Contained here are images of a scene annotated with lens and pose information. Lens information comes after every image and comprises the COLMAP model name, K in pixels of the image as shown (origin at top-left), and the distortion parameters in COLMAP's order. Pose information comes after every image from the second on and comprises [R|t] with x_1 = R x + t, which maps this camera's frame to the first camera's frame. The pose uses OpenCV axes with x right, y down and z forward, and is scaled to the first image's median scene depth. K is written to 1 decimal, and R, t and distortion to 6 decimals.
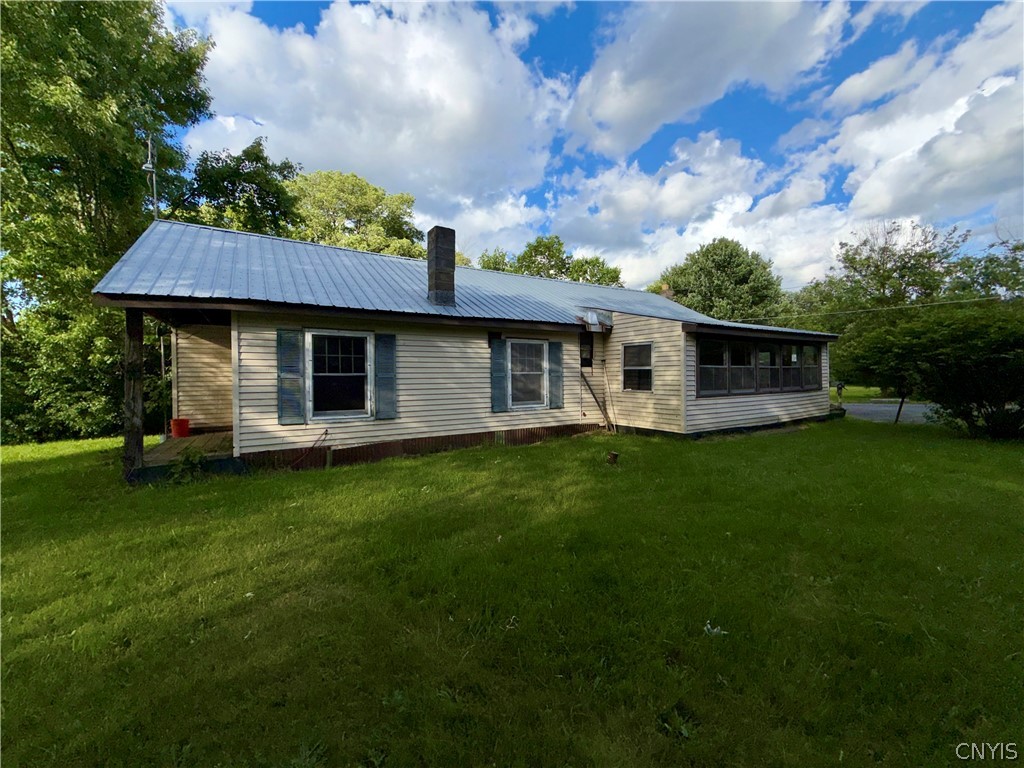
lens RADIAL K [[407.5, 0, 503.6], [0, 407.5, 385.2], [0, 0, 1]] dist [0.001461, -0.001021]
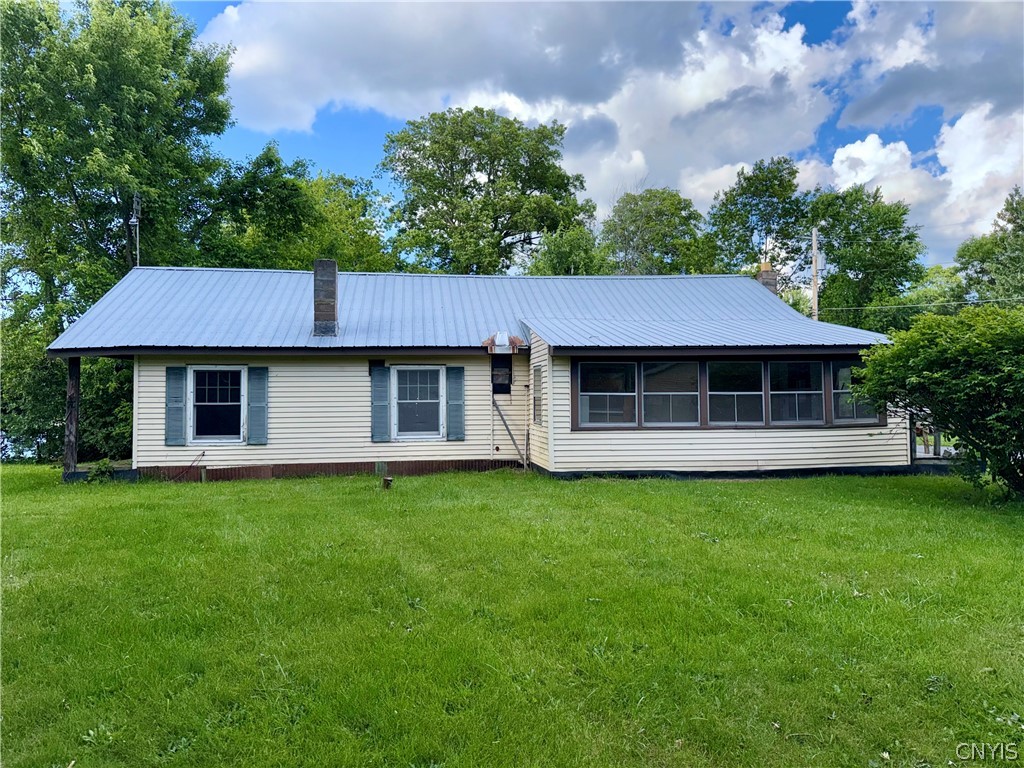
lens RADIAL K [[720.6, 0, 516.1], [0, 720.6, 381.8], [0, 0, 1]] dist [0.046822, -0.019775]
pose [[0.916100, -0.009579, -0.400836, 0.975522], [-0.008471, 0.999029, -0.043235, -0.005875], [0.400861, 0.043003, 0.915129, -0.441090]]
